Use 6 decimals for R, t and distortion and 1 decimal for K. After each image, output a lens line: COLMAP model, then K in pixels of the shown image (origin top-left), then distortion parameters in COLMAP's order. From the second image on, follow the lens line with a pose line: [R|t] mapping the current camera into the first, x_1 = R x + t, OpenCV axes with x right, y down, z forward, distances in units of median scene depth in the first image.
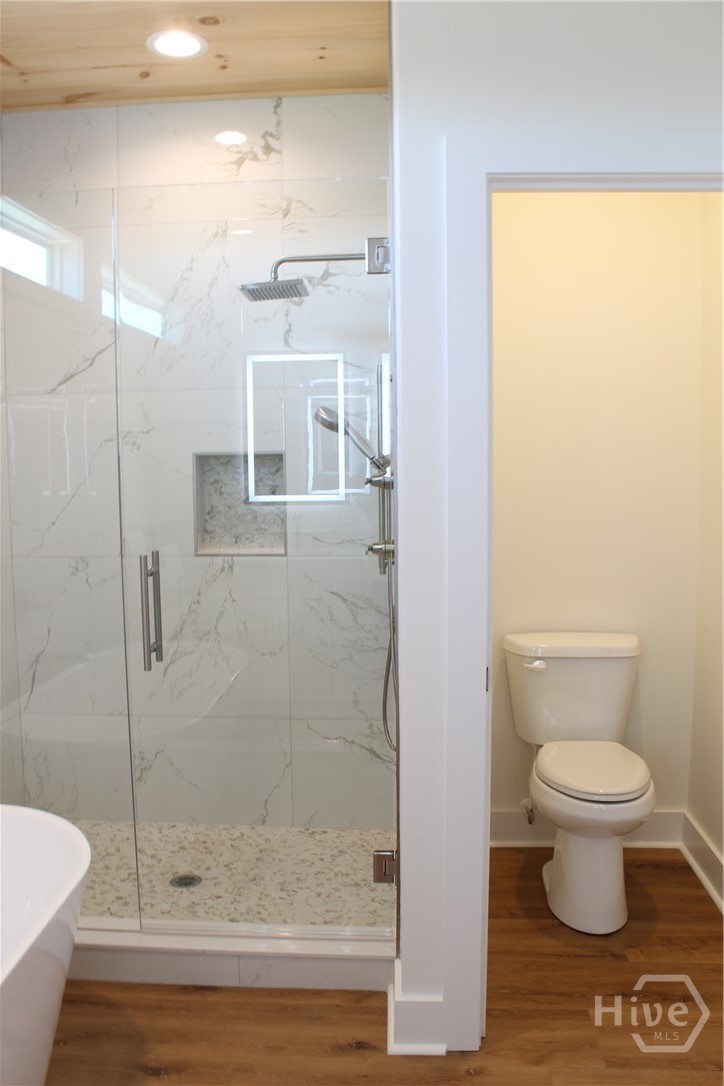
lens RADIAL K [[909.6, 0, 351.1], [0, 909.6, 545.8], [0, 0, 1]] dist [-0.171172, 0.153398]
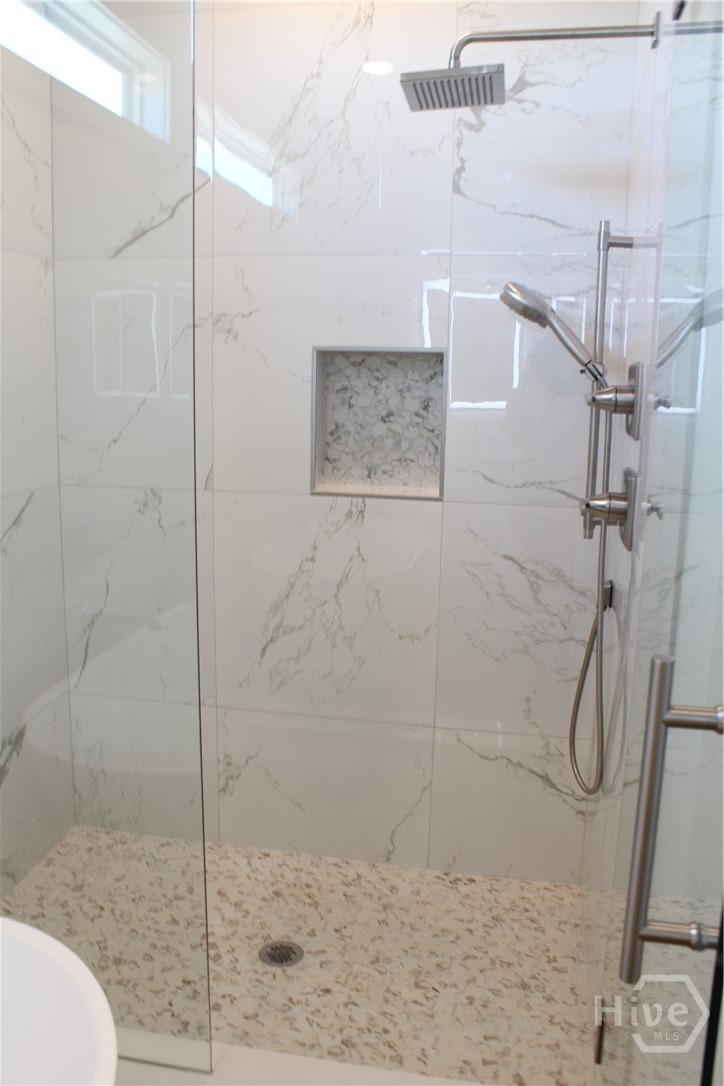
lens RADIAL K [[909.6, 0, 354.7], [0, 909.6, 533.5], [0, 0, 1]] dist [-0.171172, 0.153398]
pose [[0.993282, 0.048806, -0.104919, -0.064580], [-0.039254, 0.995054, 0.091254, -0.025046], [0.108854, -0.086522, 0.990285, 0.309883]]
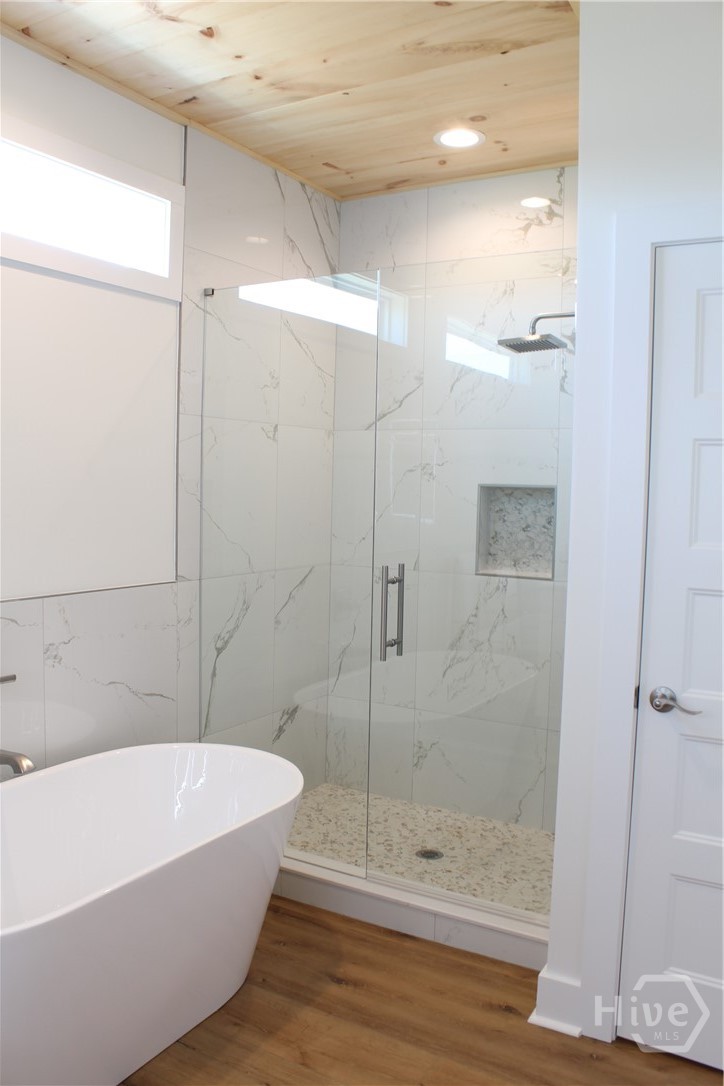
lens RADIAL K [[909.6, 0, 347.0], [0, 909.6, 544.1], [0, 0, 1]] dist [-0.171172, 0.153398]
pose [[0.887195, 0.060140, -0.457459, 0.208705], [-0.075678, 0.997009, -0.015697, 0.003267], [0.455146, 0.048545, 0.889092, -0.089602]]
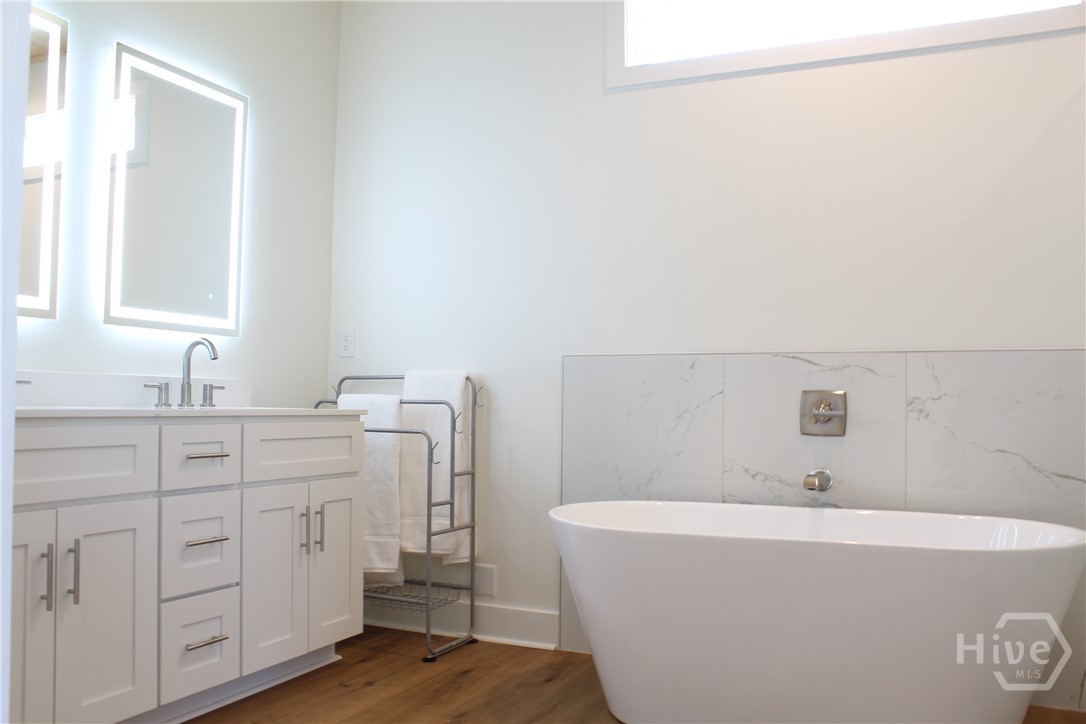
lens RADIAL K [[909.6, 0, 534.2], [0, 909.6, 379.3], [0, 0, 1]] dist [-0.171172, 0.153398]
pose [[-0.362464, -0.020853, -0.931764, 0.534179], [-0.099156, 0.994938, 0.016306, 0.113534], [0.926708, 0.098300, -0.362697, 0.521570]]
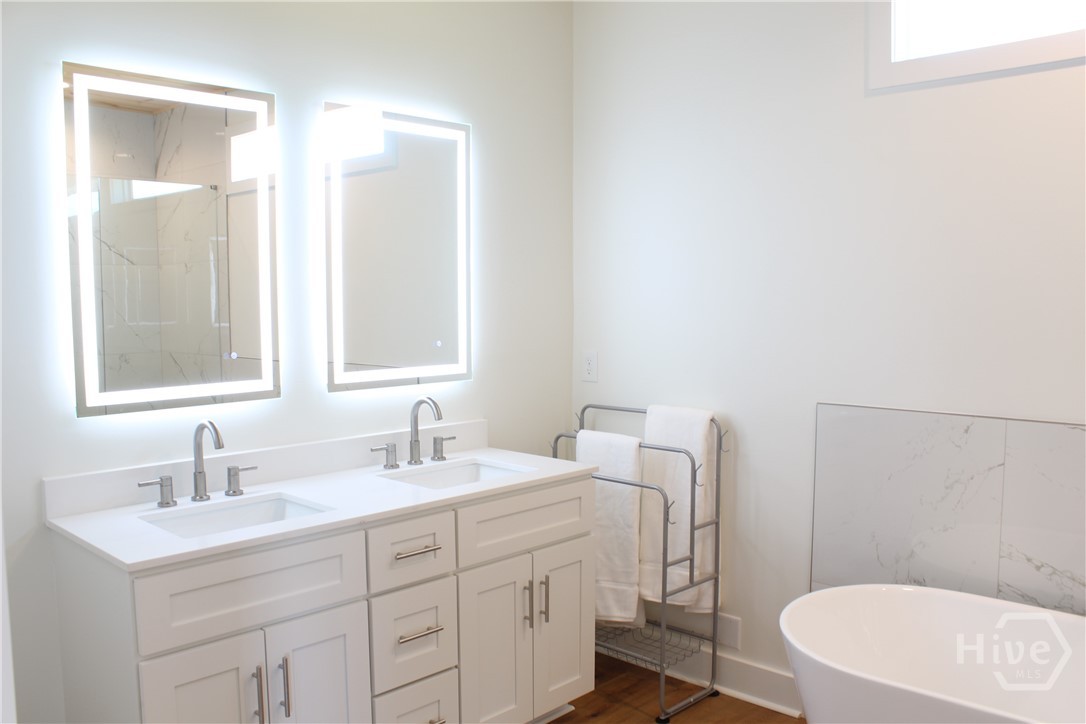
lens RADIAL K [[909.6, 0, 539.8], [0, 909.6, 373.2], [0, 0, 1]] dist [-0.171172, 0.153398]
pose [[-0.644551, 0.080205, -0.760343, 0.421892], [-0.064927, 0.985148, 0.158958, -0.058486], [0.761800, 0.151824, -0.629770, 0.525972]]
